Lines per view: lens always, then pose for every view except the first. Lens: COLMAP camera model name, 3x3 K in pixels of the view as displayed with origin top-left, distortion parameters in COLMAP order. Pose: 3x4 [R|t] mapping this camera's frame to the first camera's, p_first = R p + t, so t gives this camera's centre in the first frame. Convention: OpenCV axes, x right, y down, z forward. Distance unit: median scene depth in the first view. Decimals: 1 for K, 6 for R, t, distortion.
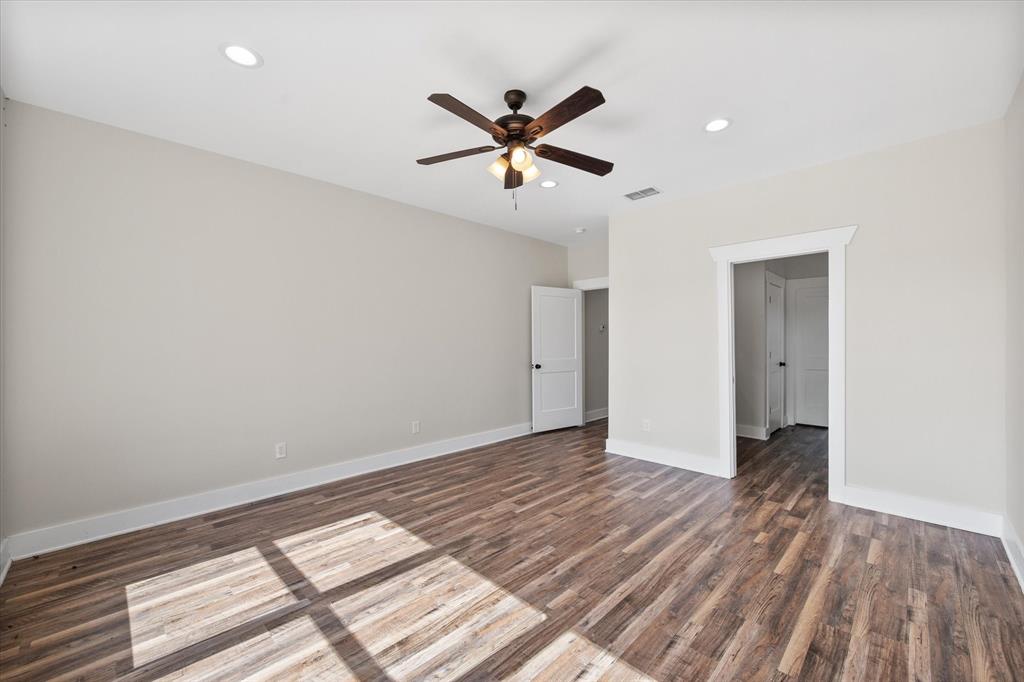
lens RADIAL K [[406.4, 0, 510.6], [0, 406.4, 340.2], [0, 0, 1]] dist [-0.002582, 0.000689]
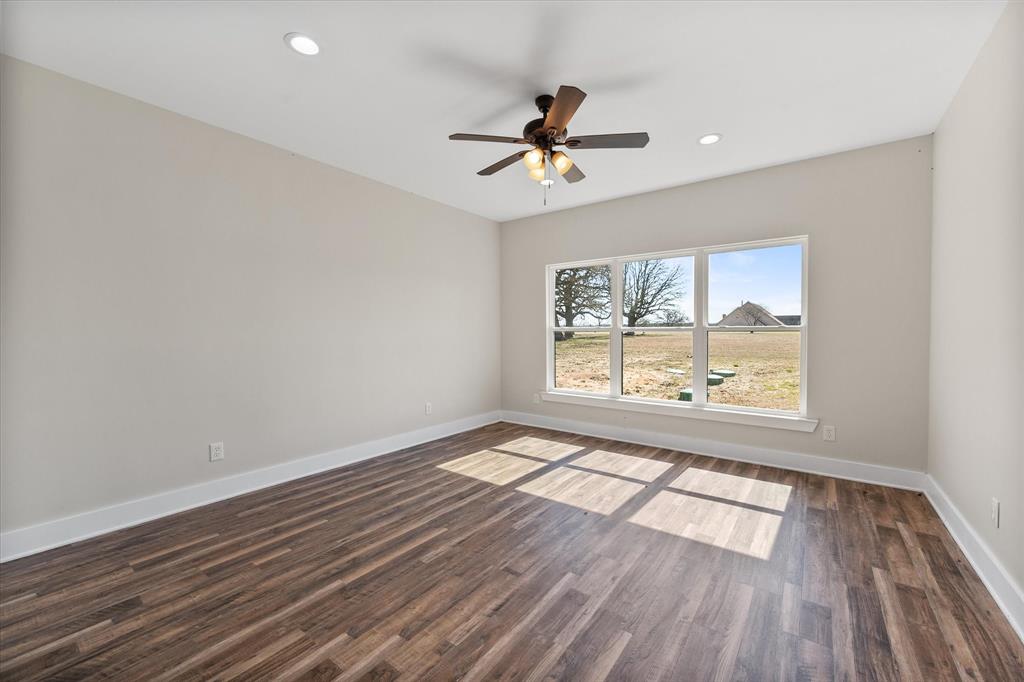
lens RADIAL K [[406.4, 0, 518.2], [0, 406.4, 345.7], [0, 0, 1]] dist [-0.002582, 0.000689]
pose [[-0.988598, 0.010664, -0.150201, 0.249362], [0.006045, 0.999496, 0.031174, 0.024166], [0.150458, 0.029910, -0.988164, 2.051106]]
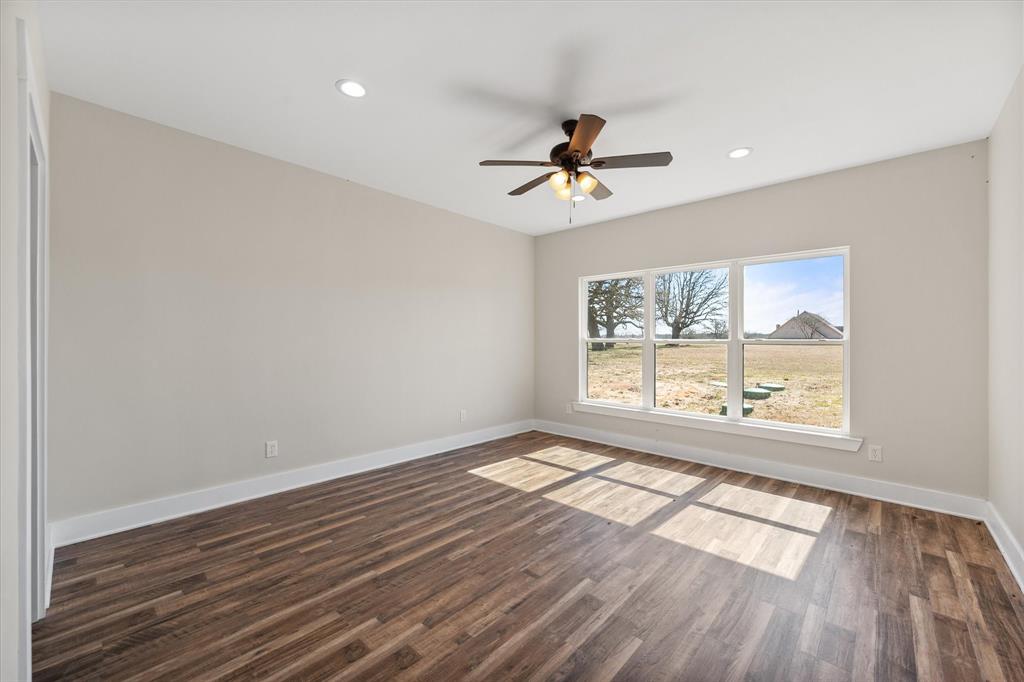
lens RADIAL K [[406.4, 0, 517.0], [0, 406.4, 344.7], [0, 0, 1]] dist [-0.002582, 0.000689]
pose [[-0.998856, -0.002697, -0.047737, 0.215040], [-0.002997, 0.999976, 0.006225, 0.016627], [0.047720, 0.006361, -0.998841, 2.105805]]
